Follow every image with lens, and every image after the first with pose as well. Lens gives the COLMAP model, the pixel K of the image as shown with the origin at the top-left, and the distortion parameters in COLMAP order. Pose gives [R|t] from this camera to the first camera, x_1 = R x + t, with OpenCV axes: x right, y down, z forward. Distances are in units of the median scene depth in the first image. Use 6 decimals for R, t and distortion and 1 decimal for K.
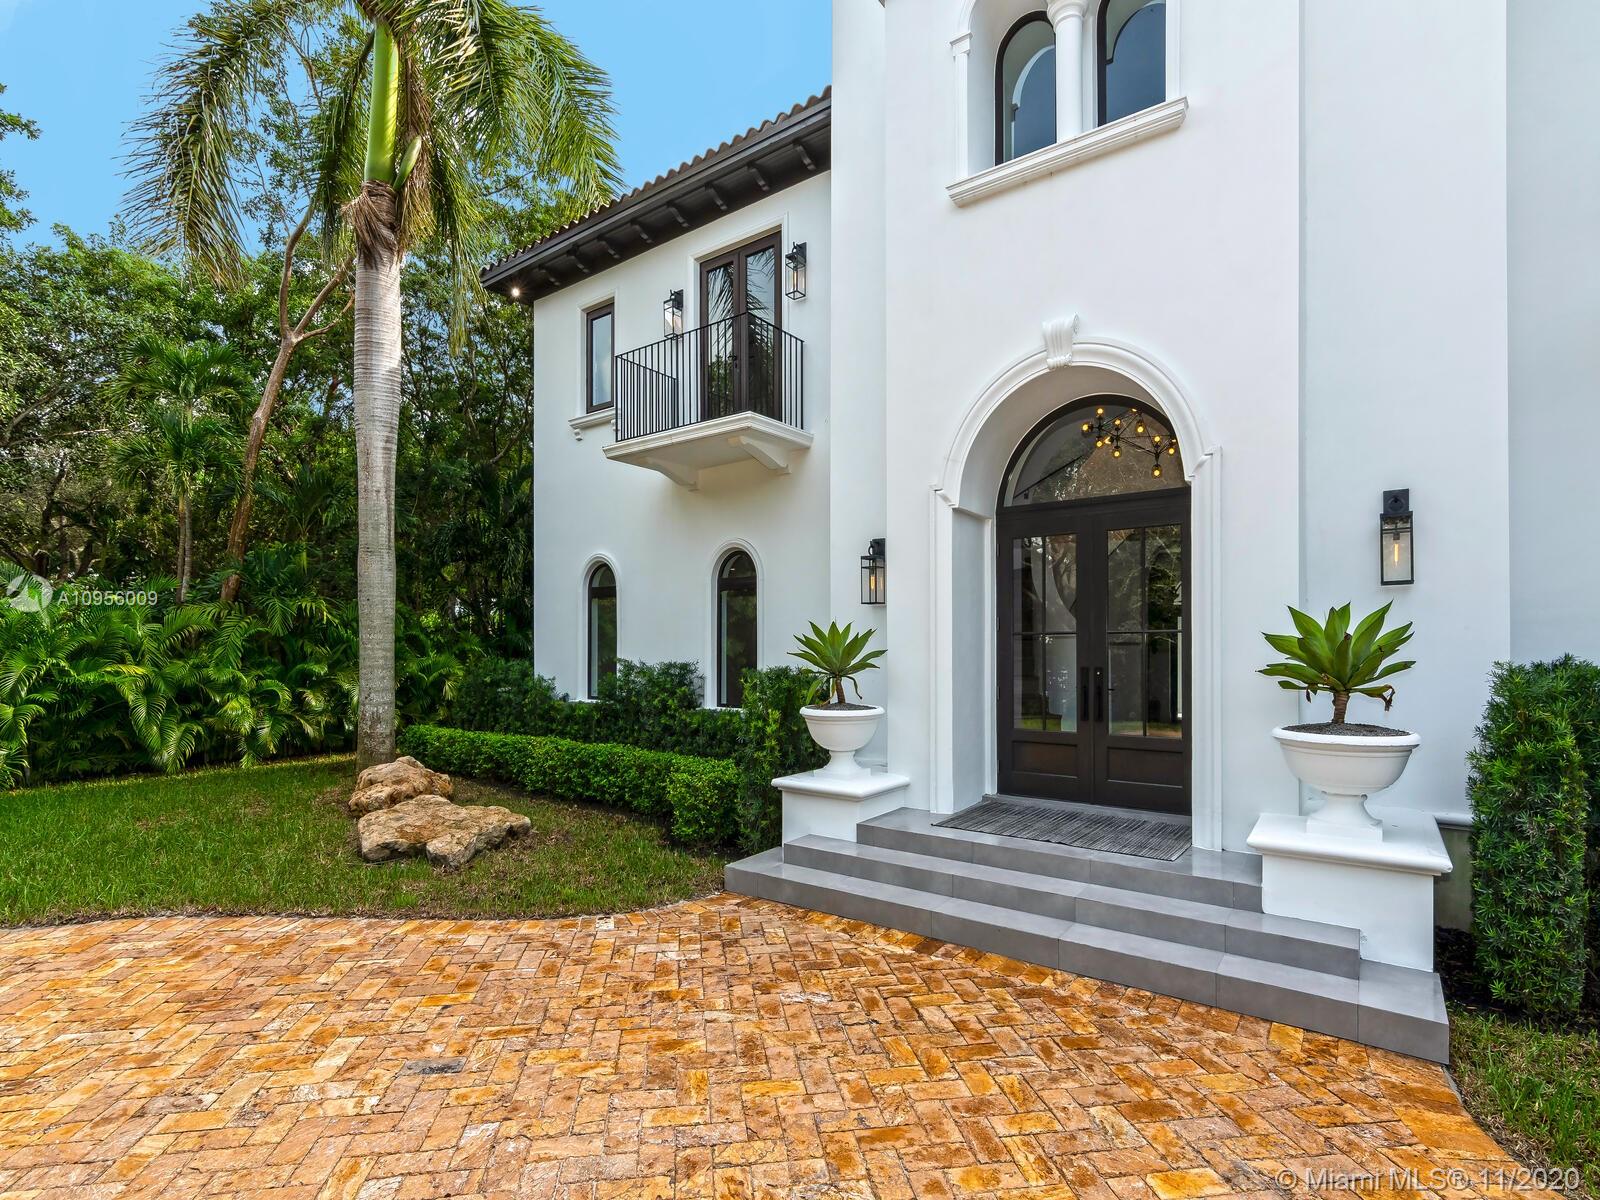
lens RADIAL K [[794.6, 0, 796.9], [0, 794.6, 633.8], [0, 0, 1]] dist [0.000277, 0.000896]
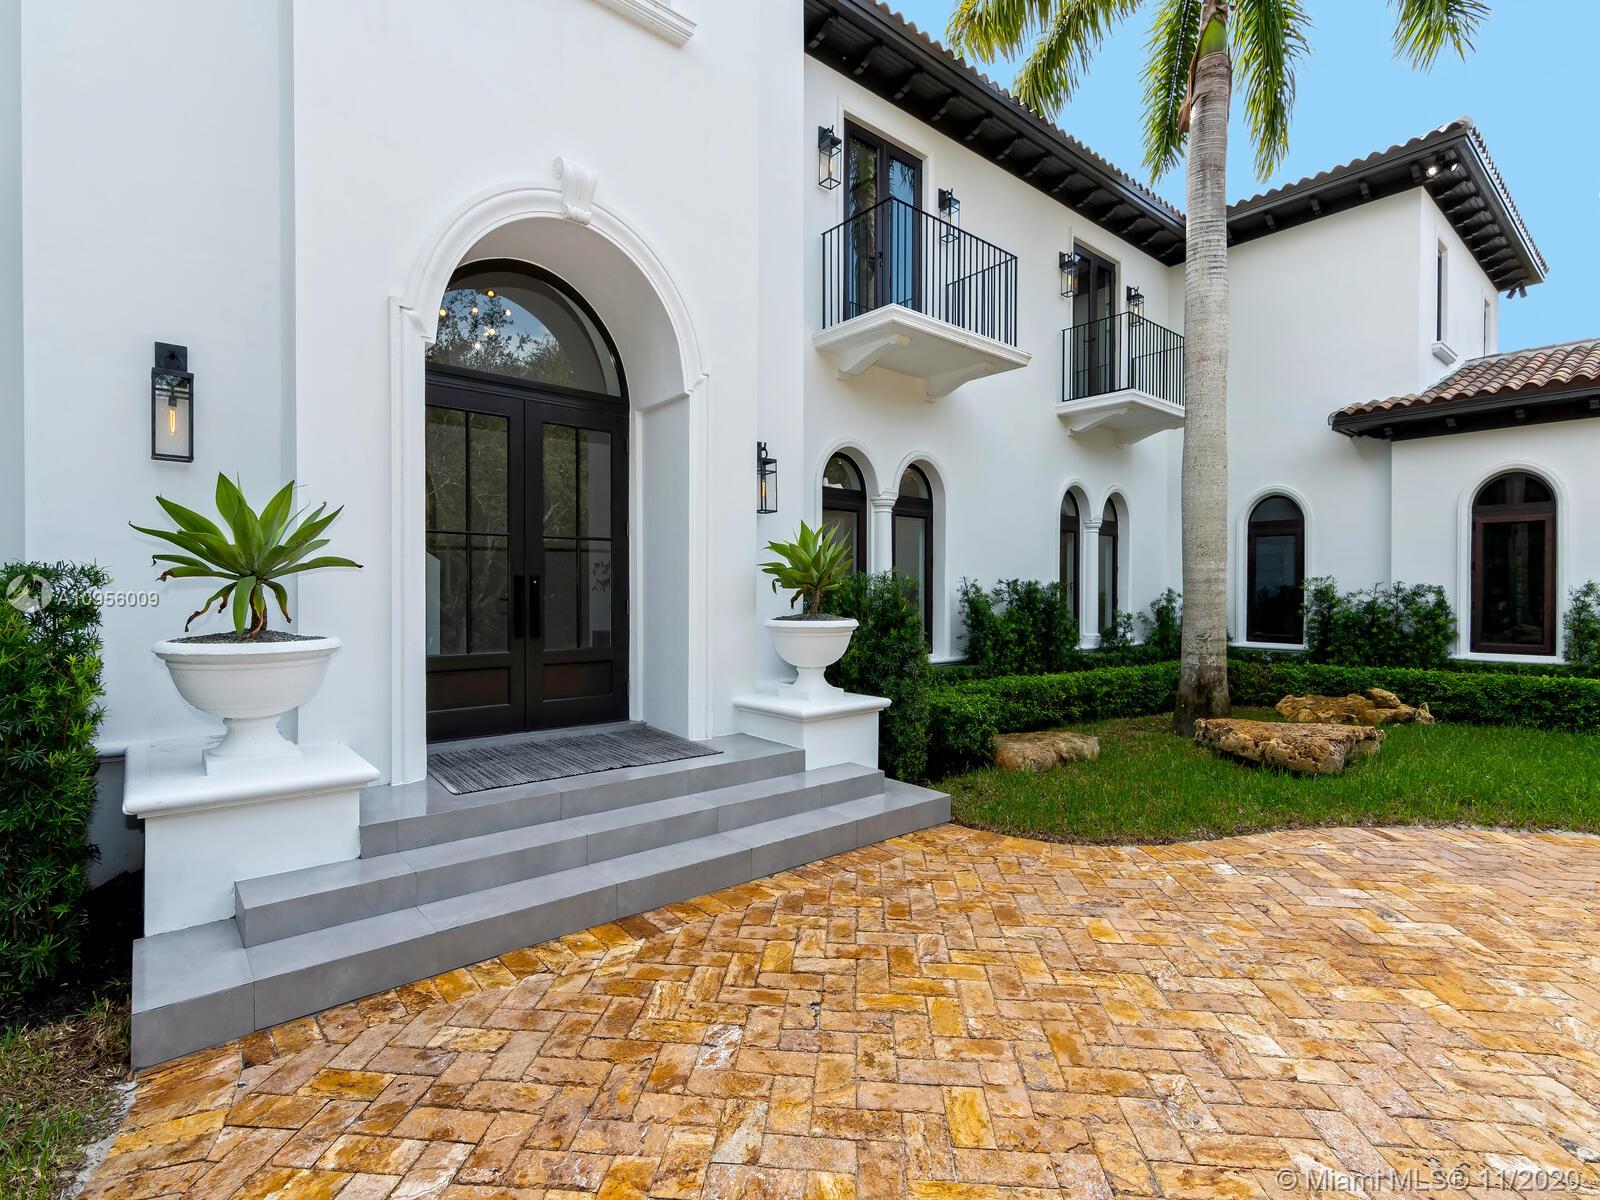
lens RADIAL K [[768.8, 0, 796.1], [0, 768.8, 597.9], [0, 0, 1]] dist [-0.000028, 0.002452]
pose [[0.223543, -0.005511, 0.974679, -0.575807], [-0.019820, 0.999752, 0.010199, 0.077452], [-0.974493, -0.021598, 0.223378, 0.782186]]
